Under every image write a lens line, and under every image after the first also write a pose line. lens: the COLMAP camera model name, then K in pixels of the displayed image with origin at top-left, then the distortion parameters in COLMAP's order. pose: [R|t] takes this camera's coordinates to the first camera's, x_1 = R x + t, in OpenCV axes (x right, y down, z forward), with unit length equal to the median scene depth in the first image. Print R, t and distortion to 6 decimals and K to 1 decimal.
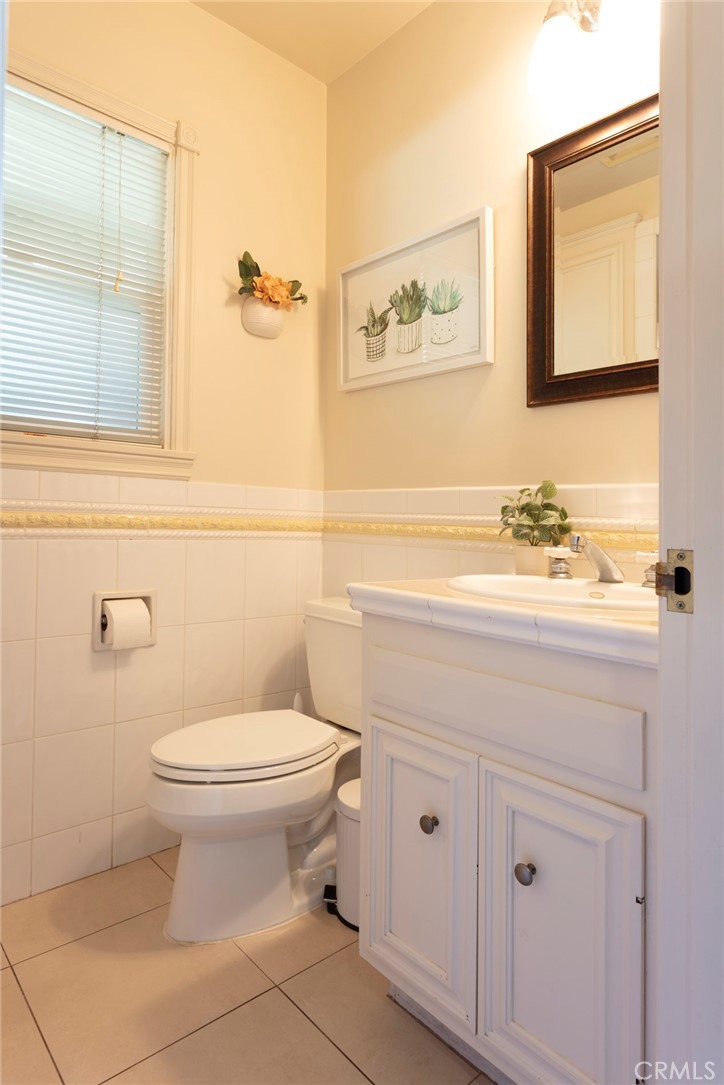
lens RADIAL K [[646.3, 0, 361.1], [0, 646.3, 537.9], [0, 0, 1]] dist [0.002201, 0.000415]
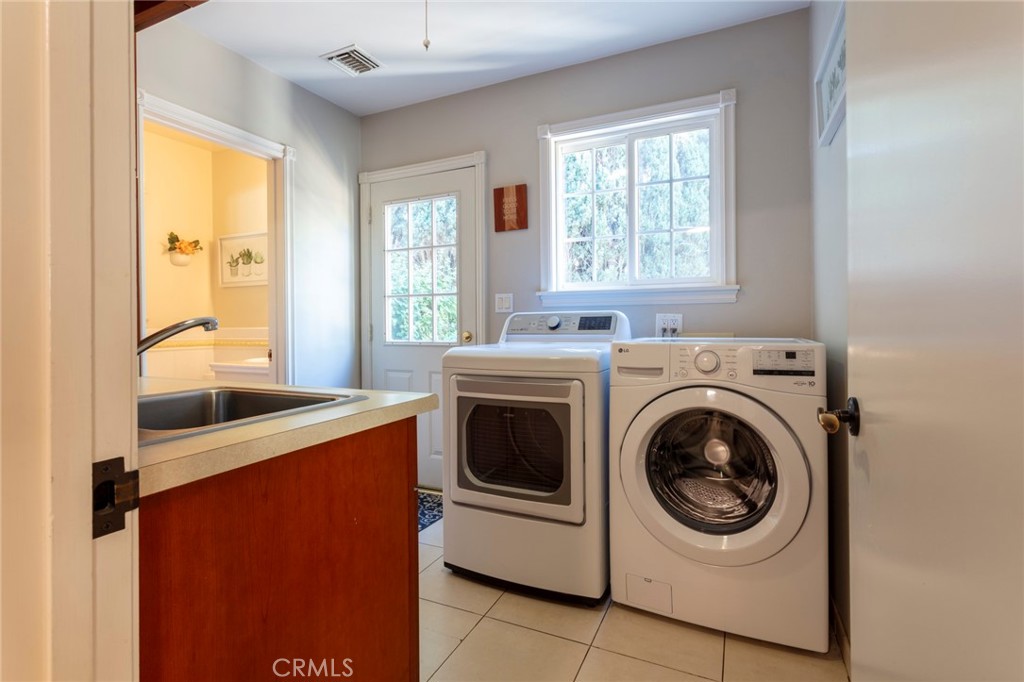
lens RADIAL K [[489.3, 0, 510.3], [0, 489.3, 332.2], [0, 0, 1]] dist [0.001318, -0.000483]
pose [[0.920331, -0.029178, 0.390050, 0.263933], [0.034551, 0.999380, -0.006765, -0.008877], [-0.389610, 0.019703, 0.920769, -1.177295]]
